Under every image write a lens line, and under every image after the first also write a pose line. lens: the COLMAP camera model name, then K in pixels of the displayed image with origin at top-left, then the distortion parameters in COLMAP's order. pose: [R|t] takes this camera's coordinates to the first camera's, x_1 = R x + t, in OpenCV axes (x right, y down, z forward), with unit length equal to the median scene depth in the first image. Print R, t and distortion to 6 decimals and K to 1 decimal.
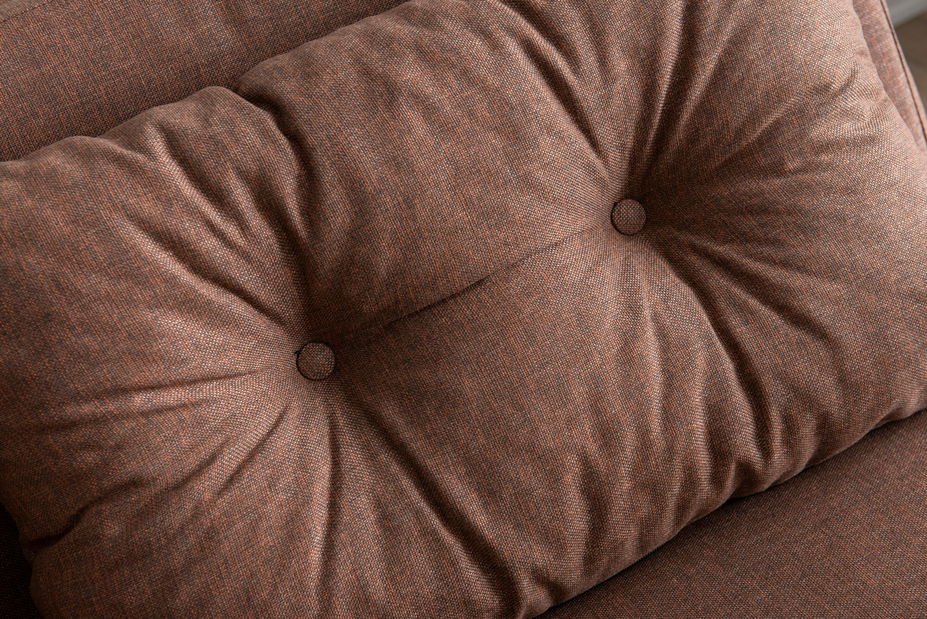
lens RADIAL K [[1841.8, 0, 464.5], [0, 1841.8, 328.9], [0, 0, 1]] dist [0.003456, -0.142099]
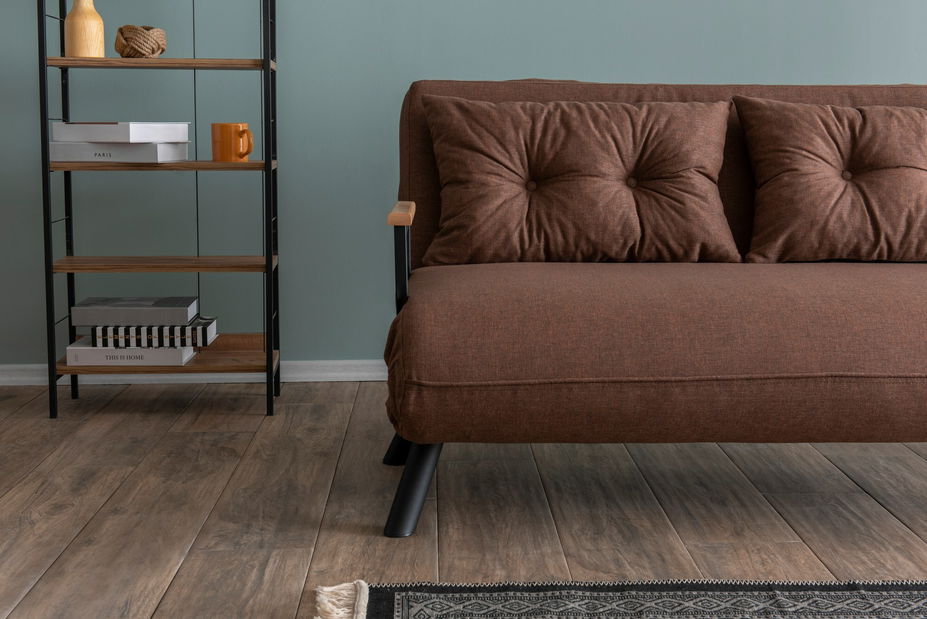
lens RADIAL K [[1468.8, 0, 463.5], [0, 1468.8, 309.5], [0, 0, 1]] dist [0.003927, 0.050577]
pose [[0.881510, 0.304695, -0.360694, 0.397684], [-0.421202, 0.852672, -0.309095, 1.521307], [0.213374, 0.424396, 0.879977, -1.701494]]
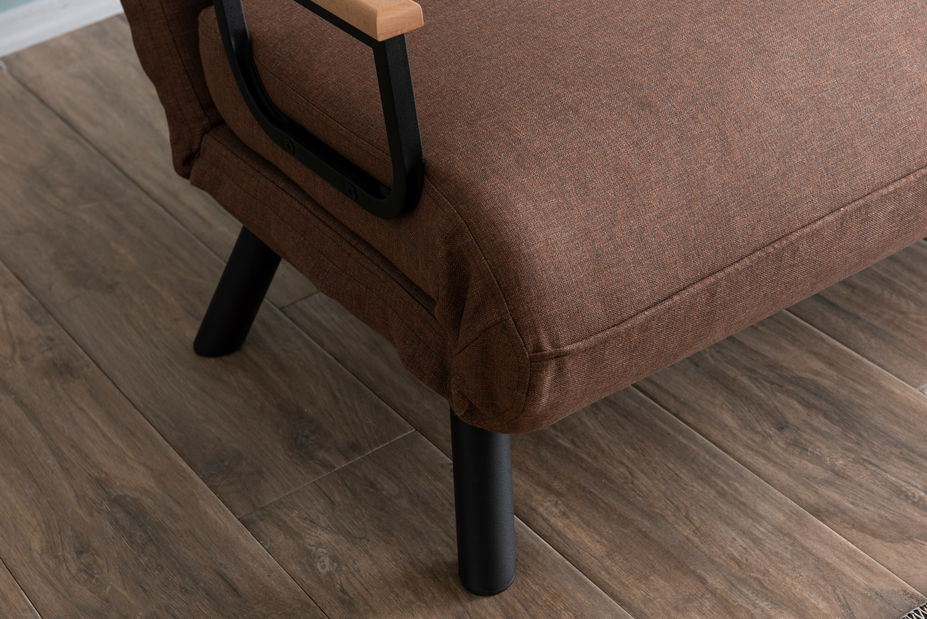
lens RADIAL K [[1841.8, 0, 464.5], [0, 1841.8, 328.9], [0, 0, 1]] dist [0.003456, -0.142099]
pose [[0.981565, 0.044417, 0.185898, -0.854762], [-0.040235, 0.998846, -0.026212, 0.927953], [-0.186847, 0.018249, 0.982219, -0.966474]]
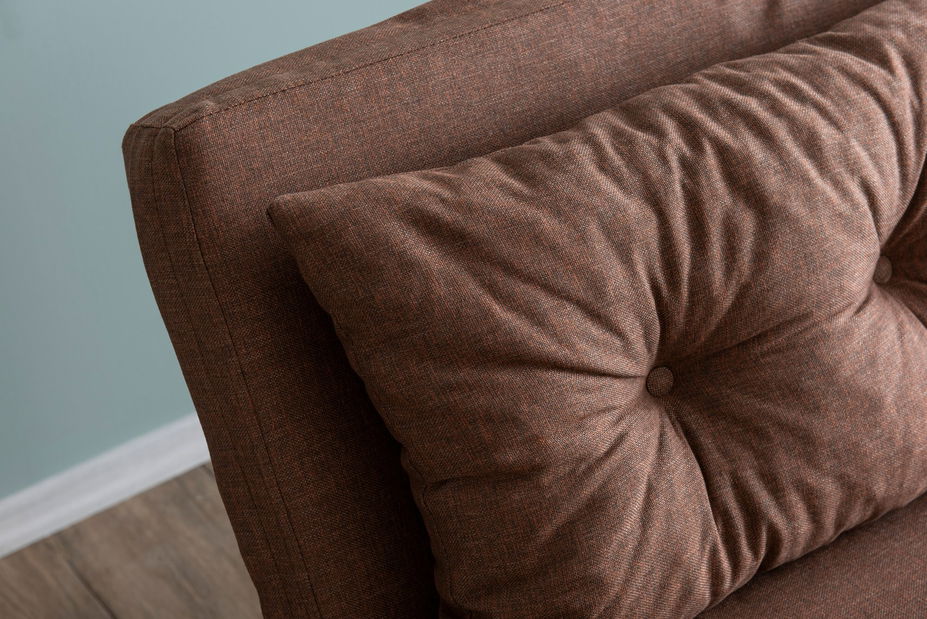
lens RADIAL K [[1841.8, 0, 464.5], [0, 1841.8, 328.9], [0, 0, 1]] dist [0.003456, -0.142099]
pose [[0.978447, 0.064513, 0.196162, -1.016314], [-0.046591, 0.994420, -0.094651, 0.407207], [-0.201173, 0.083471, 0.975993, -0.328823]]
